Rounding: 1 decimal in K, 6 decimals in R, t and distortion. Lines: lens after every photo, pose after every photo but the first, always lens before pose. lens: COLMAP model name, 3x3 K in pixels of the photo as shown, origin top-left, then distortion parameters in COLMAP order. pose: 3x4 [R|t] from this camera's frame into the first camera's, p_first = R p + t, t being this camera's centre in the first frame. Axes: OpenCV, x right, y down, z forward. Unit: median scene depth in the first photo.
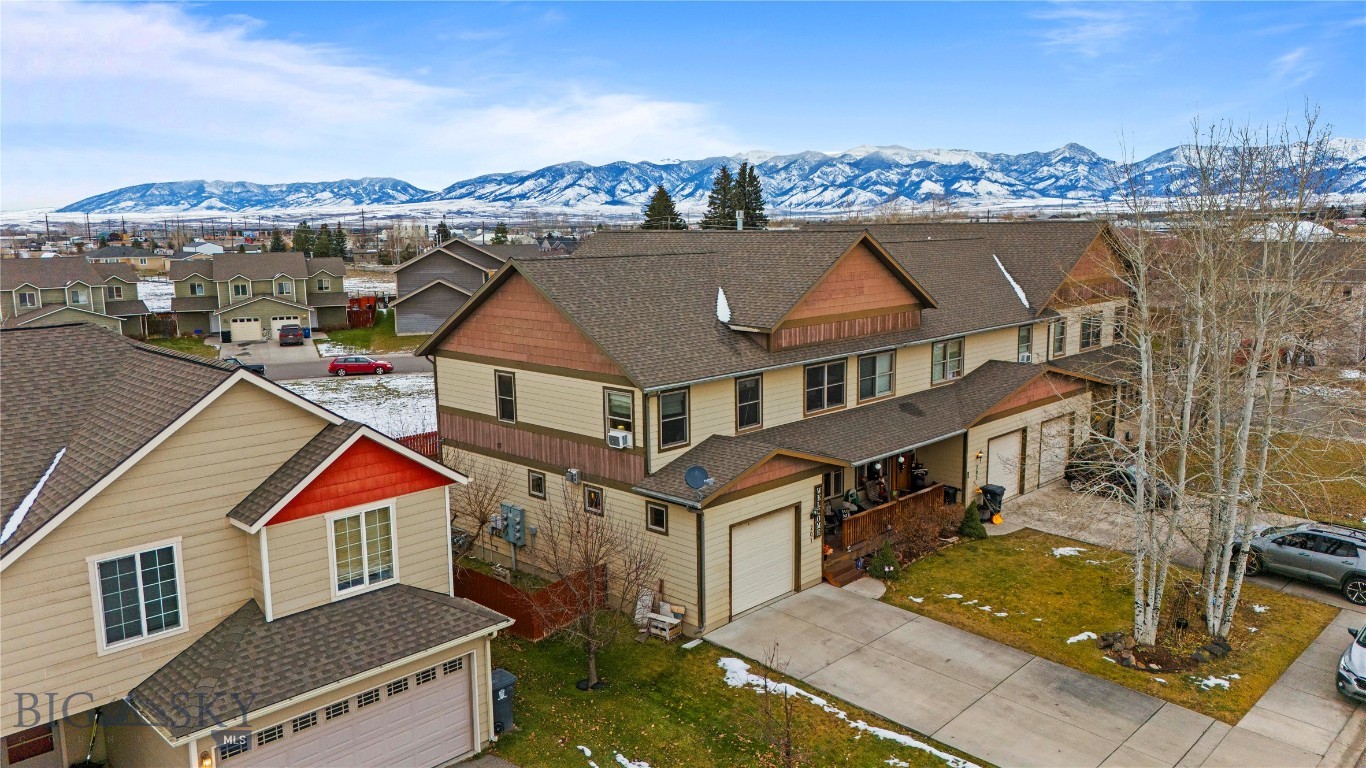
lens RADIAL K [[1001.6, 0, 683.0], [0, 1001.6, 384.0], [0, 0, 1]] dist [0.079829, -0.073895]
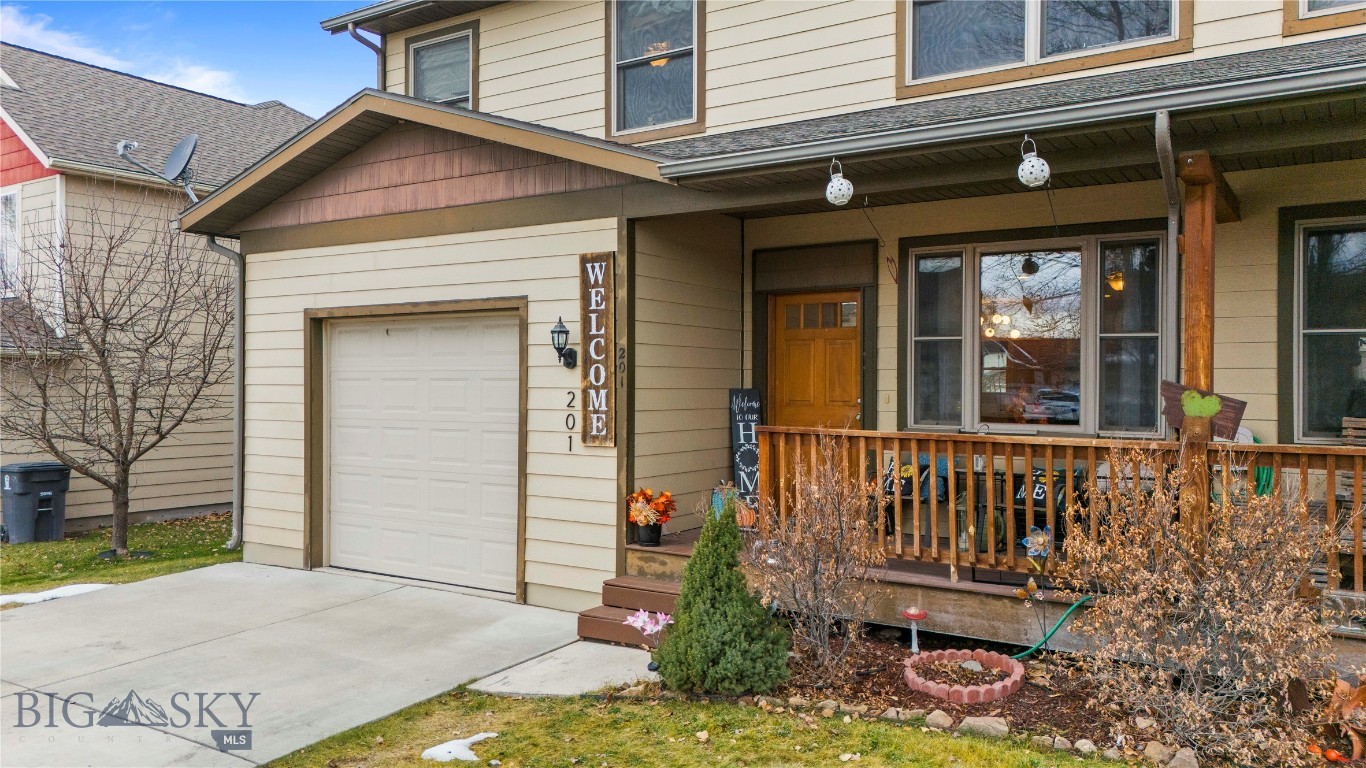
lens RADIAL K [[1001.6, 0, 683.0], [0, 1001.6, 384.0], [0, 0, 1]] dist [0.079829, -0.073895]
pose [[0.194284, 0.017530, -0.980789, 0.417130], [-0.164937, 0.986189, -0.015045, 0.136146], [0.966980, 0.164691, 0.194492, 0.963867]]
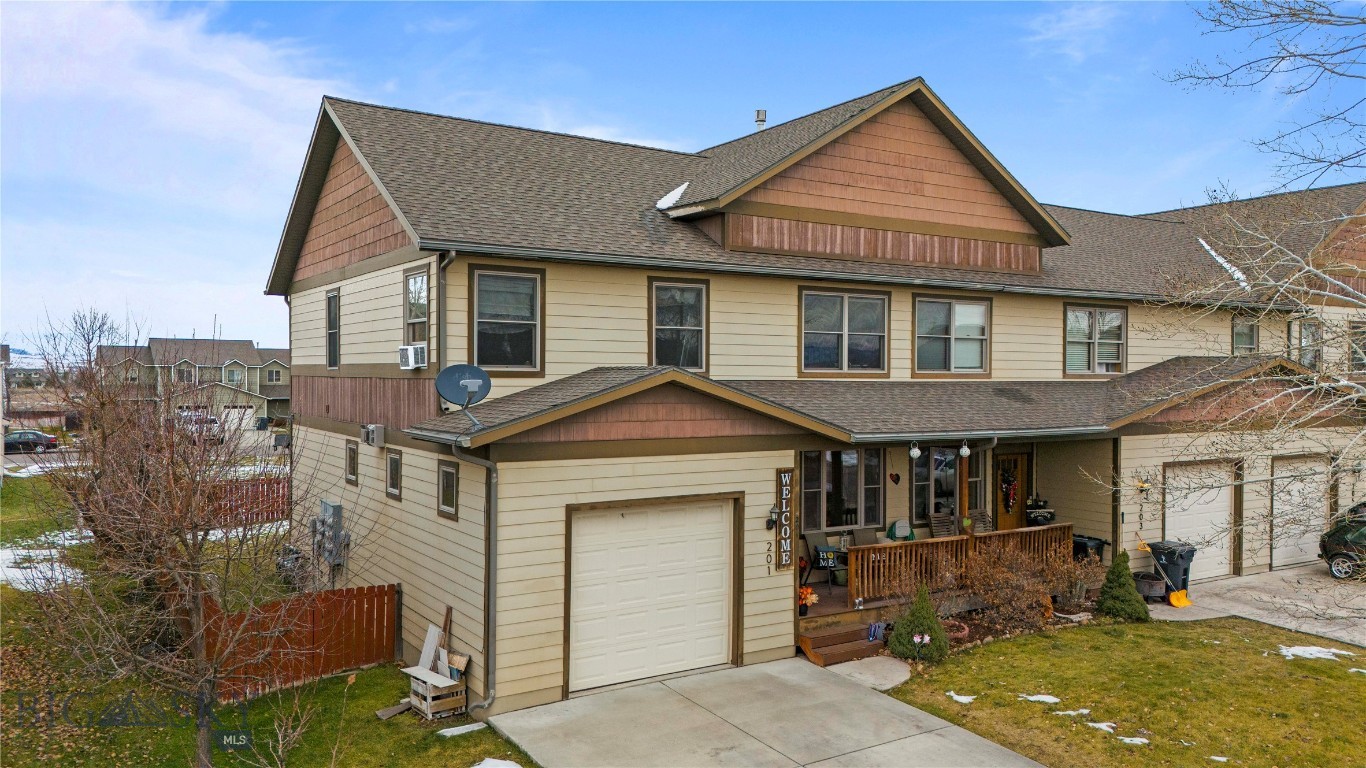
lens RADIAL K [[995.9, 0, 683.4], [0, 995.9, 389.7], [0, 0, 1]] dist [0.077228, -0.069752]
pose [[0.973599, 0.021899, -0.227212, 0.201470], [-0.055166, 0.988454, -0.141119, 0.136418], [0.221499, 0.149928, 0.963566, 0.451817]]
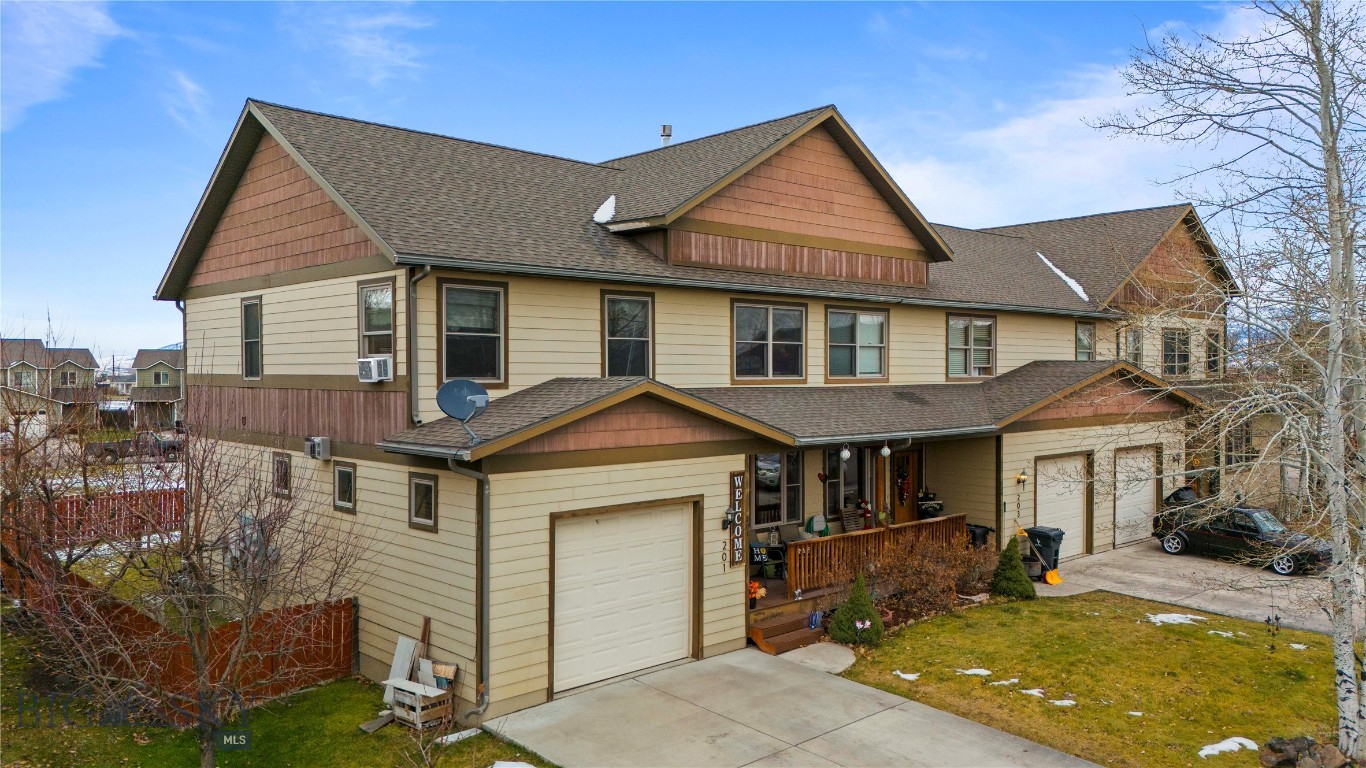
lens RADIAL K [[995.9, 0, 683.4], [0, 995.9, 389.7], [0, 0, 1]] dist [0.077228, -0.069752]
pose [[0.998701, 0.012728, -0.049331, 0.130235], [-0.019754, 0.989281, -0.144681, 0.136337], [0.046961, 0.145468, 0.988248, 0.413821]]
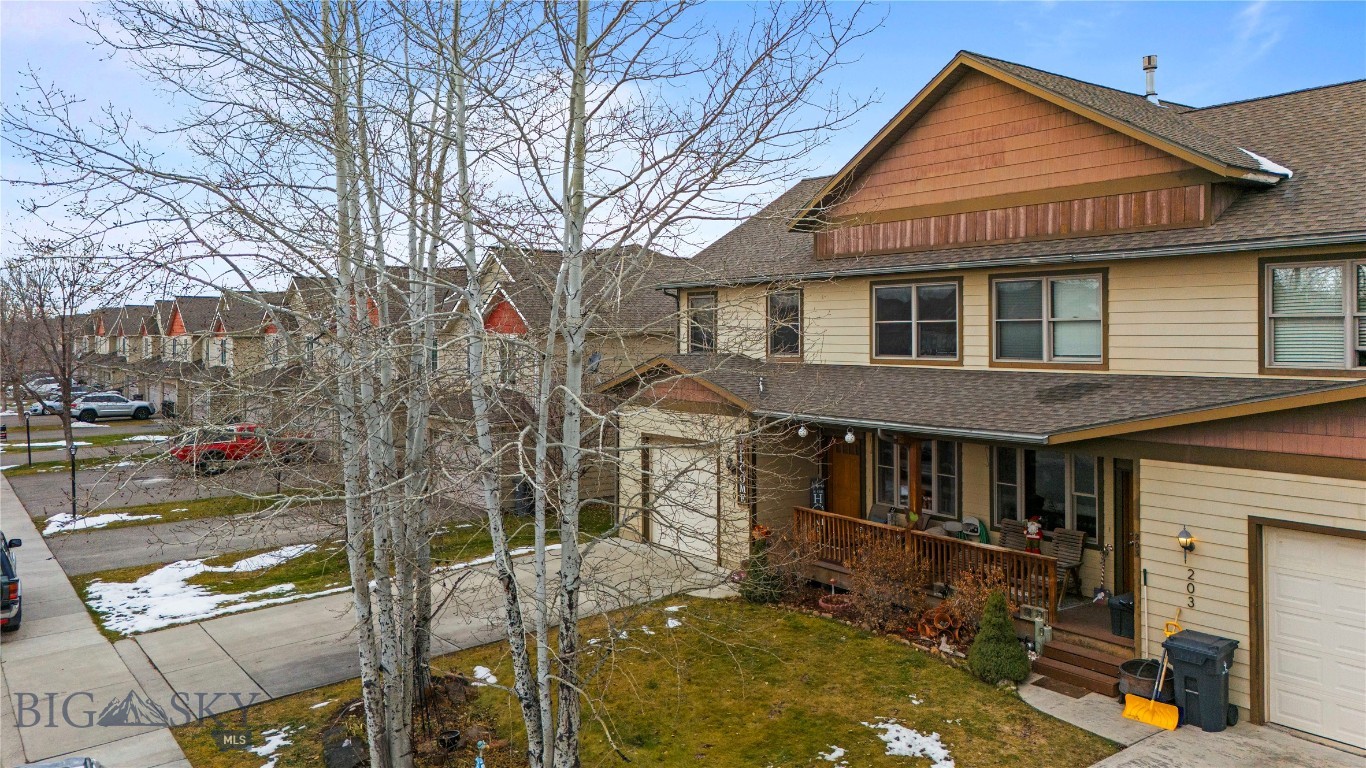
lens RADIAL K [[1018.8, 0, 678.2], [0, 1018.8, 343.8], [0, 0, 1]] dist [0.076493, -0.001582]
pose [[-0.158067, 0.028144, -0.987027, 0.865879], [-0.152515, 0.986902, 0.052565, 0.005597], [0.975579, 0.158845, -0.151705, 1.045981]]
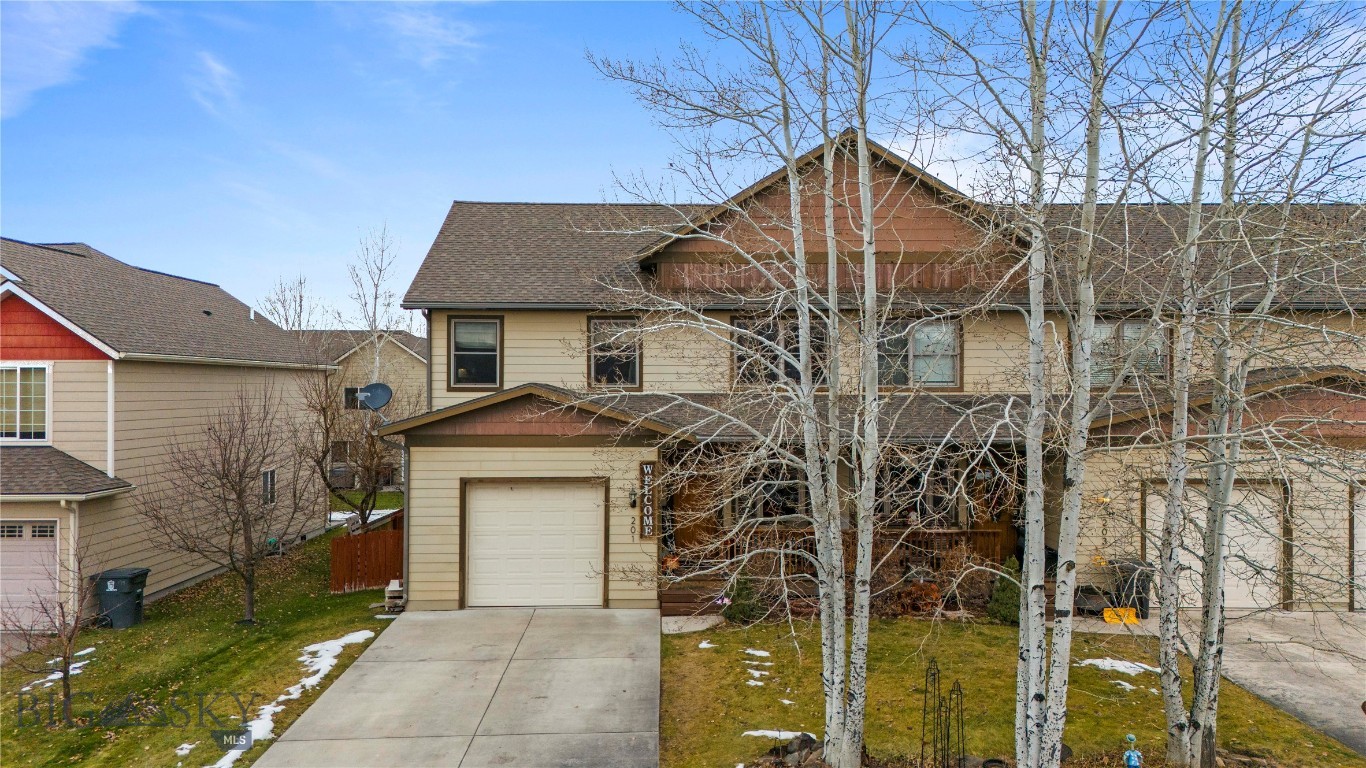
lens RADIAL K [[995.9, 0, 683.4], [0, 995.9, 389.7], [0, 0, 1]] dist [0.077228, -0.069752]
pose [[0.711773, 0.016952, -0.702205, 0.640171], [-0.126377, 0.986485, -0.104284, 0.119315], [0.690947, 0.162969, 0.704296, 0.507439]]
